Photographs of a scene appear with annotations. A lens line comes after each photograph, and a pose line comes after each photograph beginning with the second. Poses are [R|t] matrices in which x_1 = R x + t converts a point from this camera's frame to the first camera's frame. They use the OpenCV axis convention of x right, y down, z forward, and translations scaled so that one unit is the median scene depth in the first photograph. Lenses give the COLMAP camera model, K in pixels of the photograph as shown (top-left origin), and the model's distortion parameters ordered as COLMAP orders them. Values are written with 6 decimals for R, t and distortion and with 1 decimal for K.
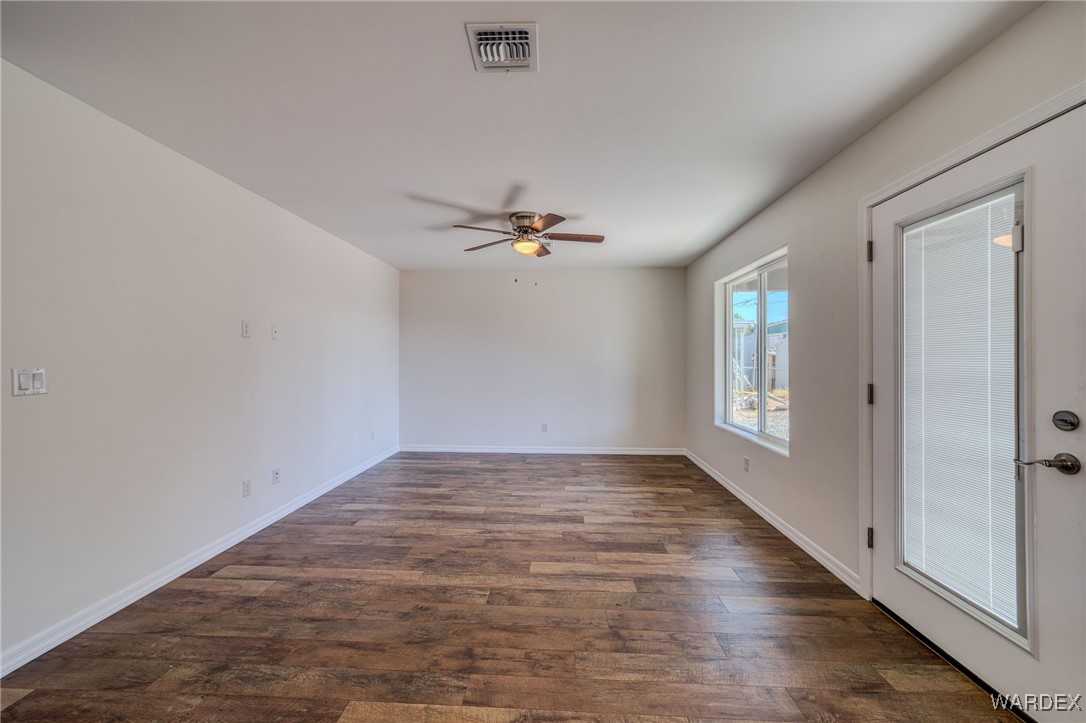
lens RADIAL K [[425.8, 0, 540.0], [0, 425.8, 360.4], [0, 0, 1]] dist [-0.000629, 0.000403]
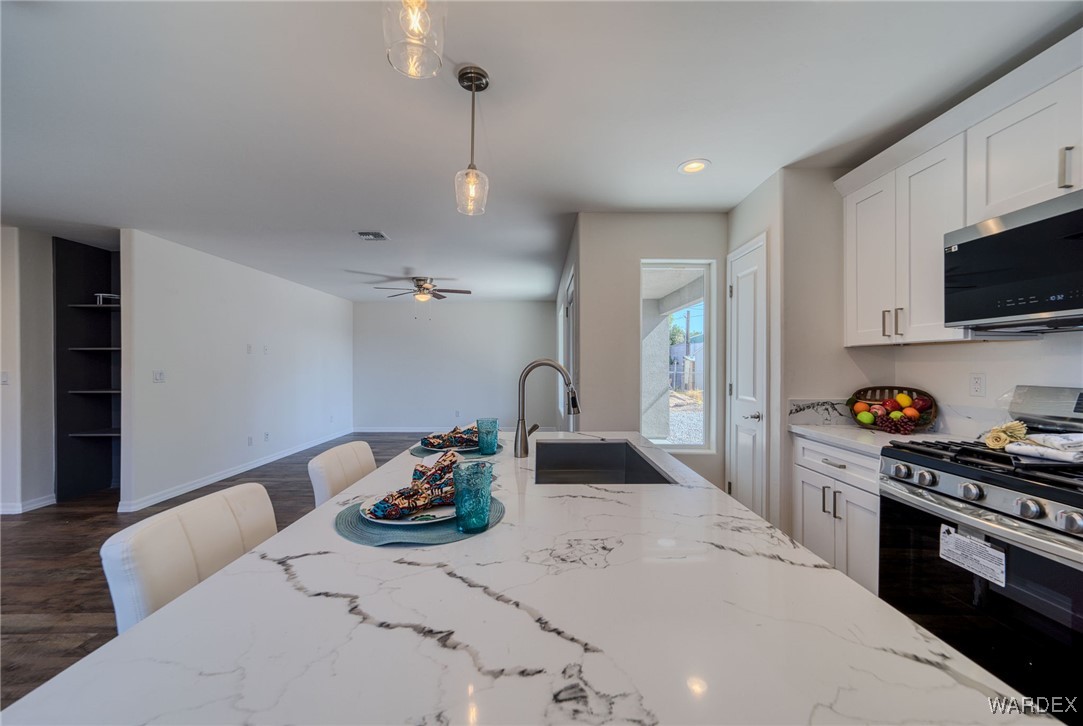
lens RADIAL K [[416.8, 0, 541.5], [0, 416.8, 366.5], [0, 0, 1]] dist [0.000376, 0.000116]
pose [[0.998381, -0.003939, 0.056749, 0.384148], [0.003960, 0.999992, -0.000257, 0.004116], [-0.056748, 0.000481, 0.998388, -0.733941]]
